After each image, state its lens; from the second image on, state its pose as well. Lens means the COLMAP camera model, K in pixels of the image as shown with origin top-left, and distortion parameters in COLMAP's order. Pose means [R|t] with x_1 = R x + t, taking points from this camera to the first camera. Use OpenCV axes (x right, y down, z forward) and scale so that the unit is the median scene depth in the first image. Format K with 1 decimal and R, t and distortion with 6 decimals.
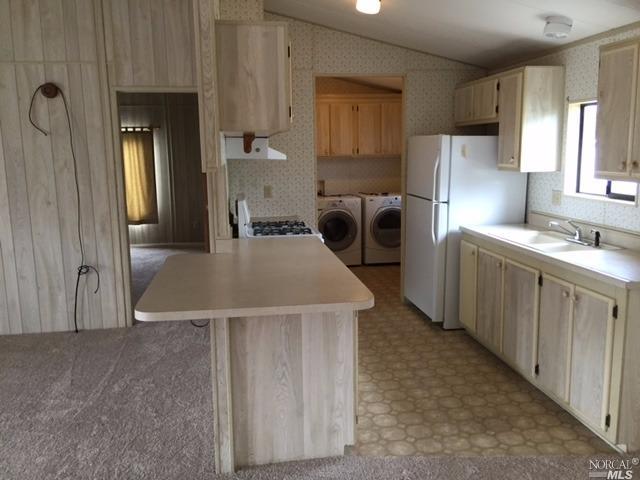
lens RADIAL K [[543.9, 0, 318.5], [0, 543.9, 237.4], [0, 0, 1]] dist [0.027937, -0.029064]
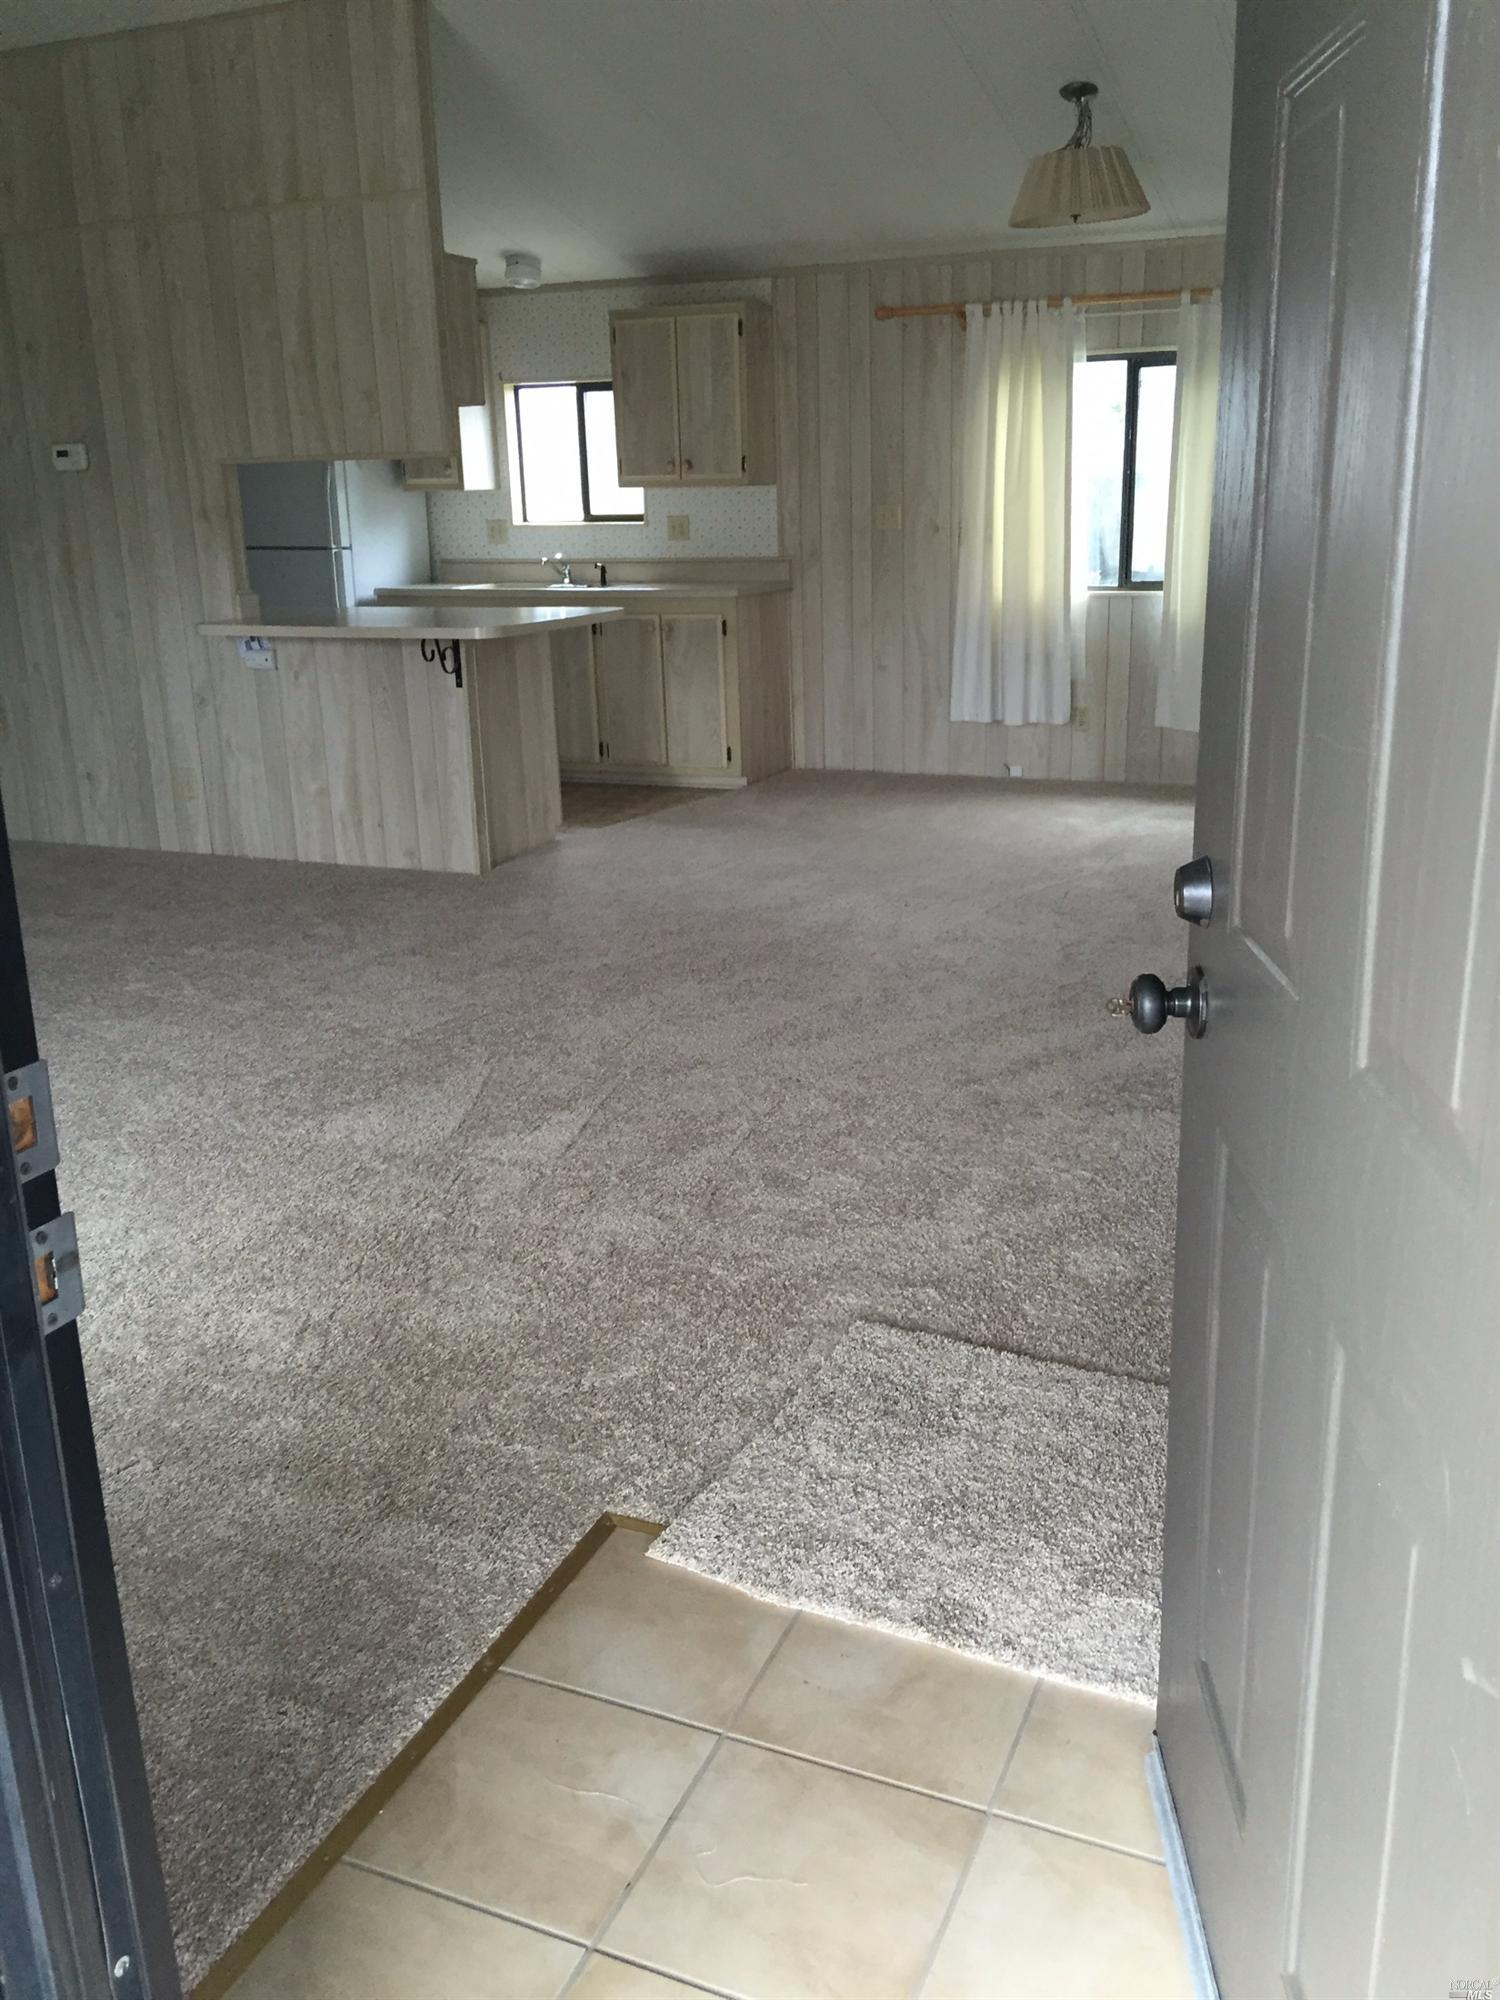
lens RADIAL K [[1699.7, 0, 750.2], [0, 1699.7, 1002.4], [0, 0, 1]] dist [0.027937, -0.029064]
pose [[0.532623, -0.247843, 0.809250, -1.463381], [0.154165, 0.968577, 0.195172, 0.149889], [-0.832193, 0.020805, 0.554095, -0.463907]]
